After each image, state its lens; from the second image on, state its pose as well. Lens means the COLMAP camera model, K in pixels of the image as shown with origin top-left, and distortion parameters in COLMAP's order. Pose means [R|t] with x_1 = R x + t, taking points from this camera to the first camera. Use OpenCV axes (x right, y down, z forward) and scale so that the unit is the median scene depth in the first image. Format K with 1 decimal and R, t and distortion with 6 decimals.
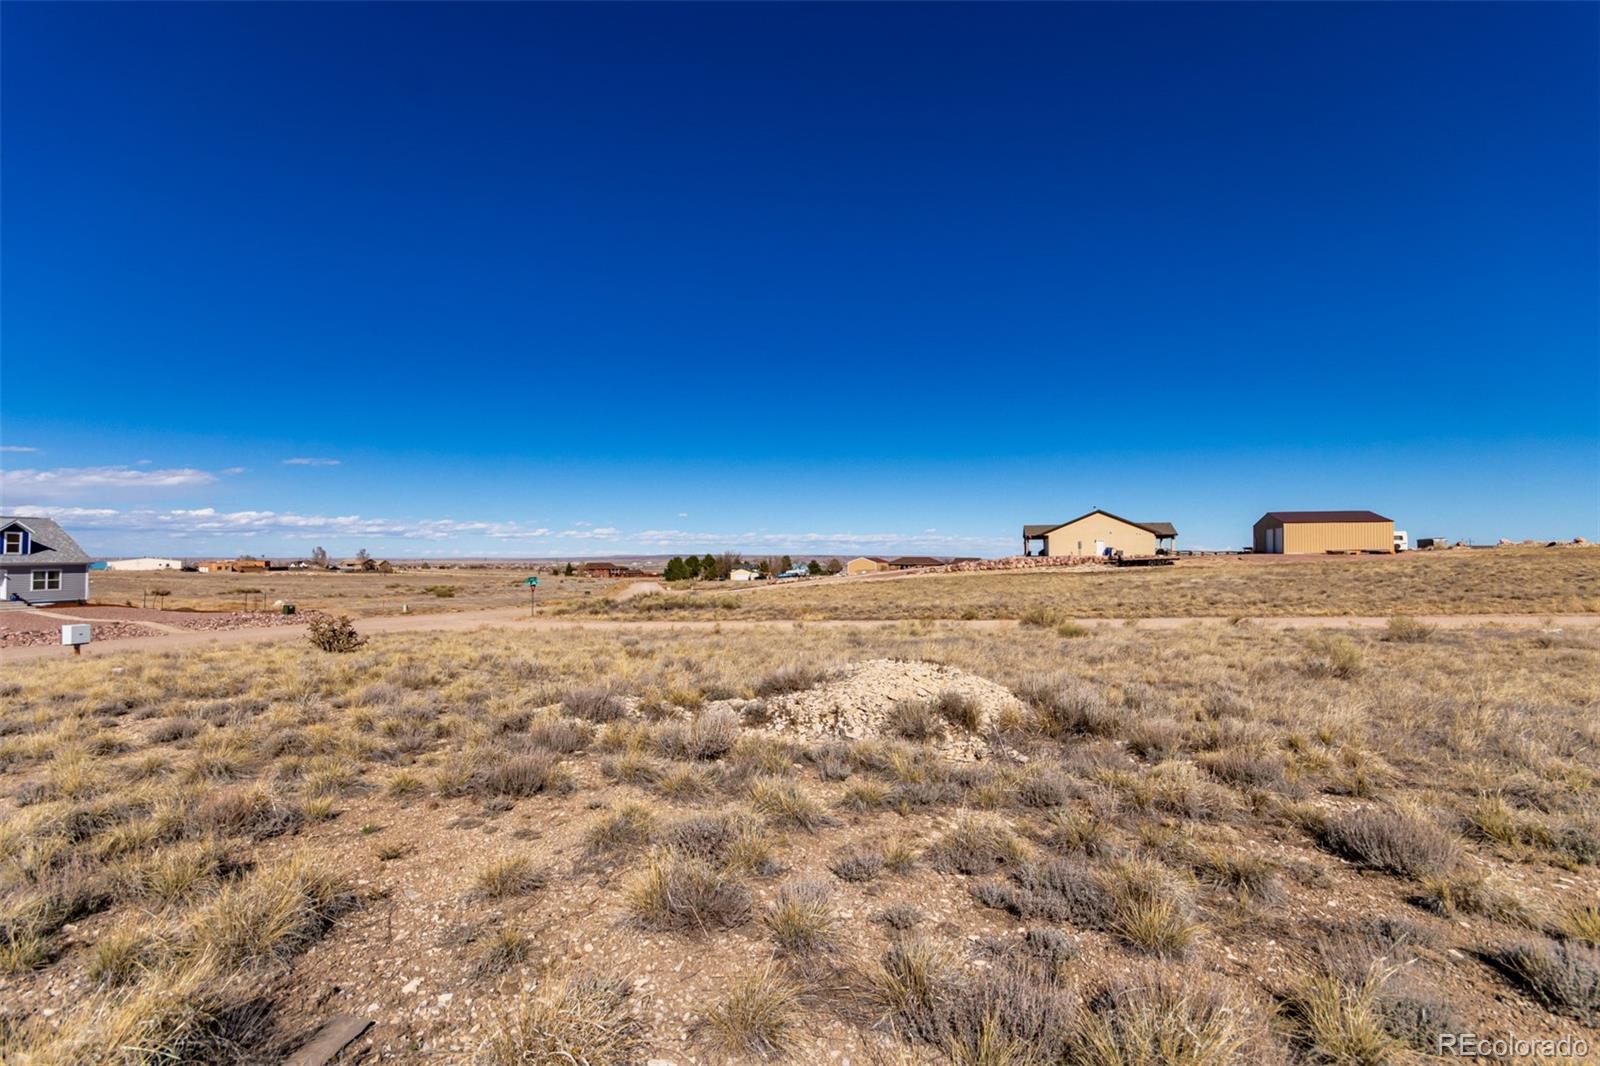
lens RADIAL K [[742.4, 0, 809.0], [0, 742.4, 517.0], [0, 0, 1]] dist [-0.002792, 0.003946]
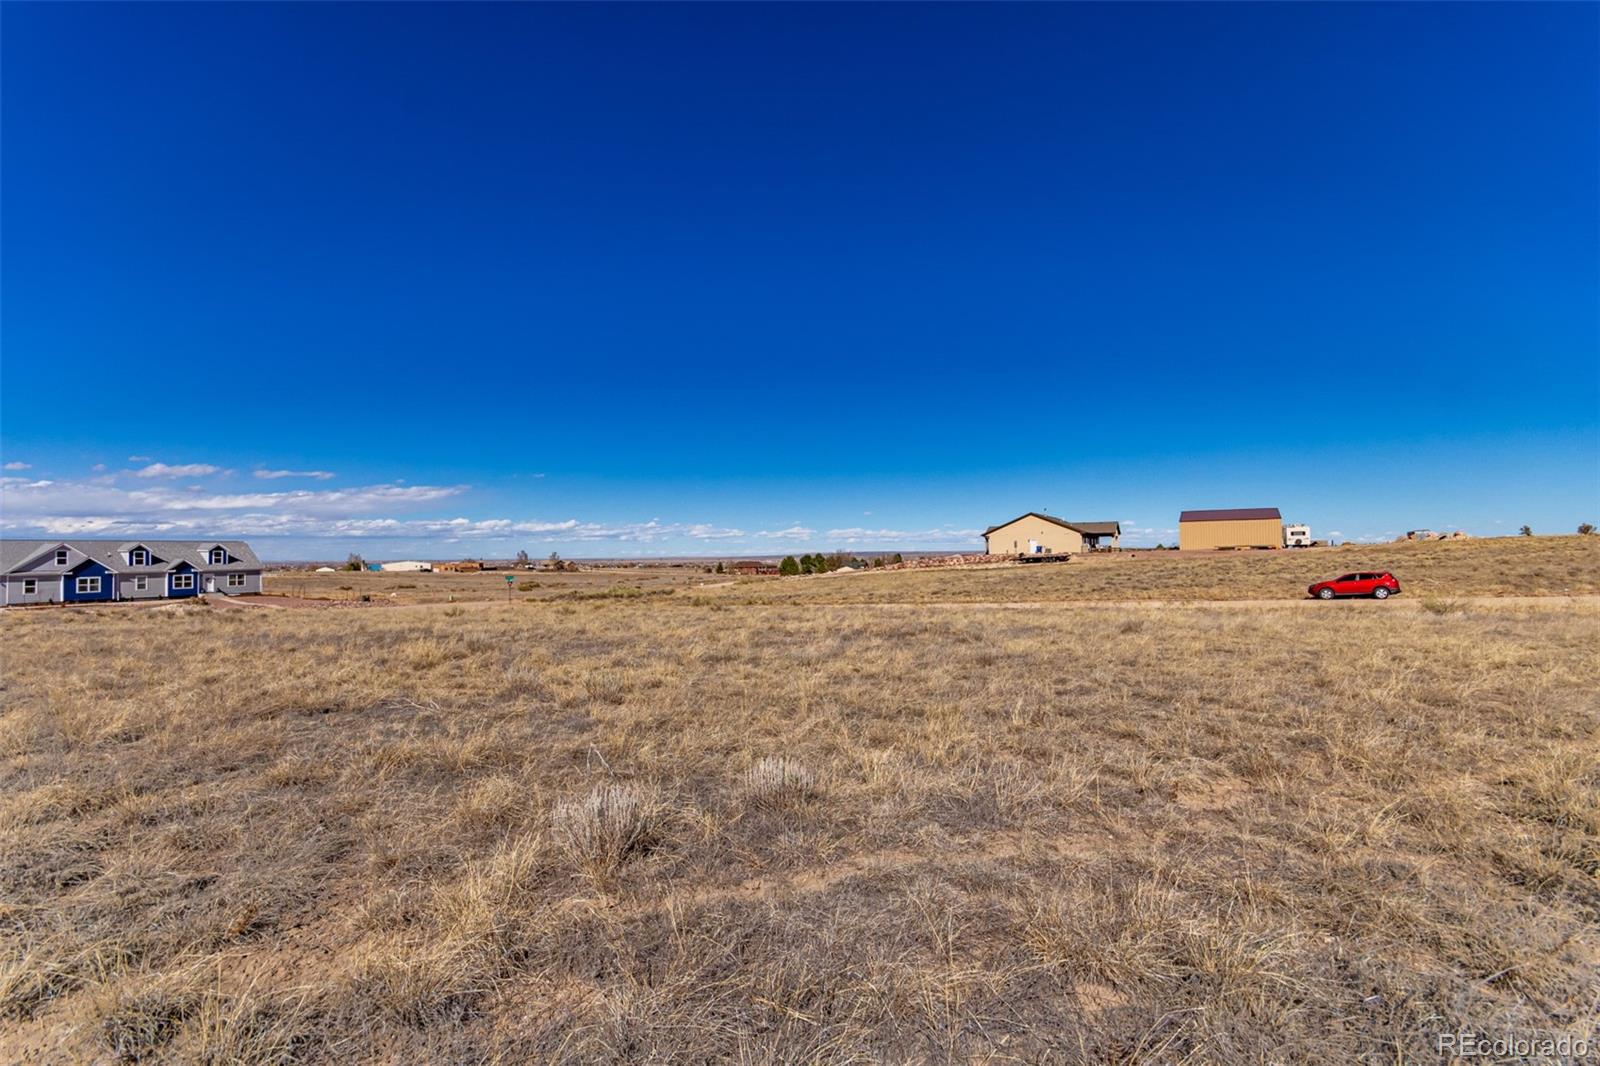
lens RADIAL K [[742.4, 0, 805.6], [0, 742.4, 537.6], [0, 0, 1]] dist [-0.002792, 0.003946]
pose [[0.970330, -0.018336, -0.241087, 0.081202], [0.026200, 0.999223, 0.029454, -0.003191], [0.240360, -0.034897, 0.970056, -0.038708]]
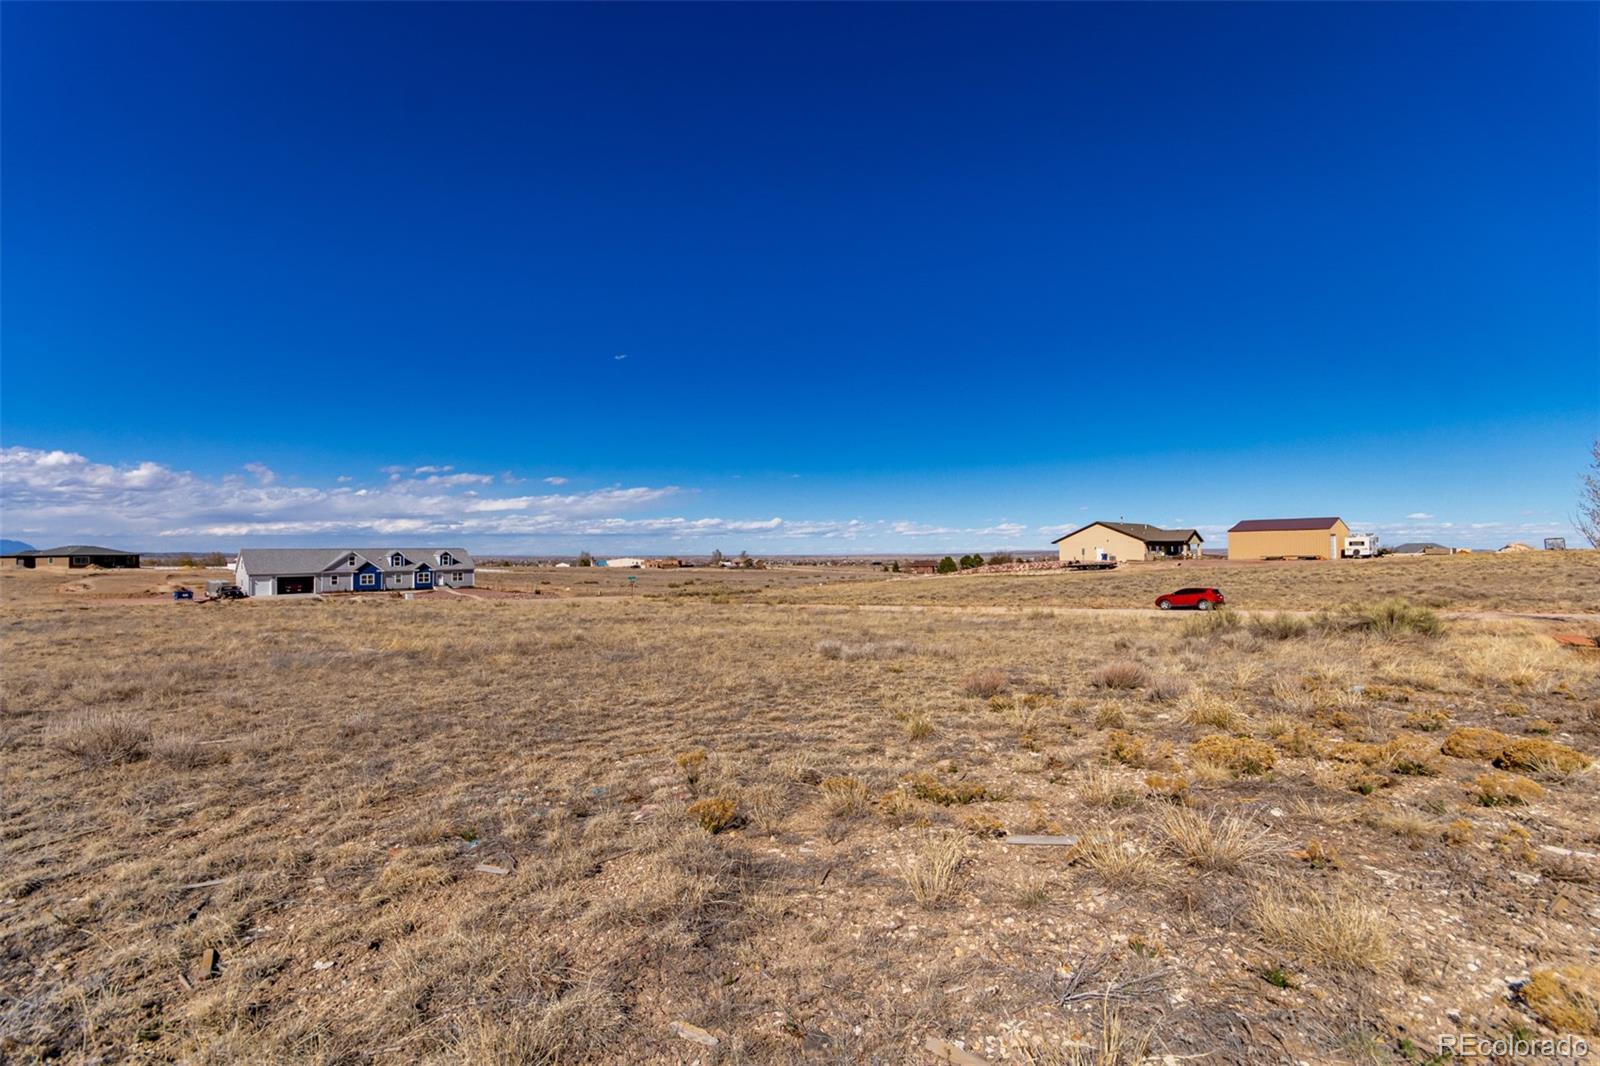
lens RADIAL K [[742.4, 0, 806.4], [0, 742.4, 541.5], [0, 0, 1]] dist [-0.002792, 0.003946]
pose [[0.875306, -0.015713, -0.483313, 0.136448], [0.034827, 0.998925, 0.030597, -0.007370], [0.482313, -0.043614, 0.874913, -0.062159]]
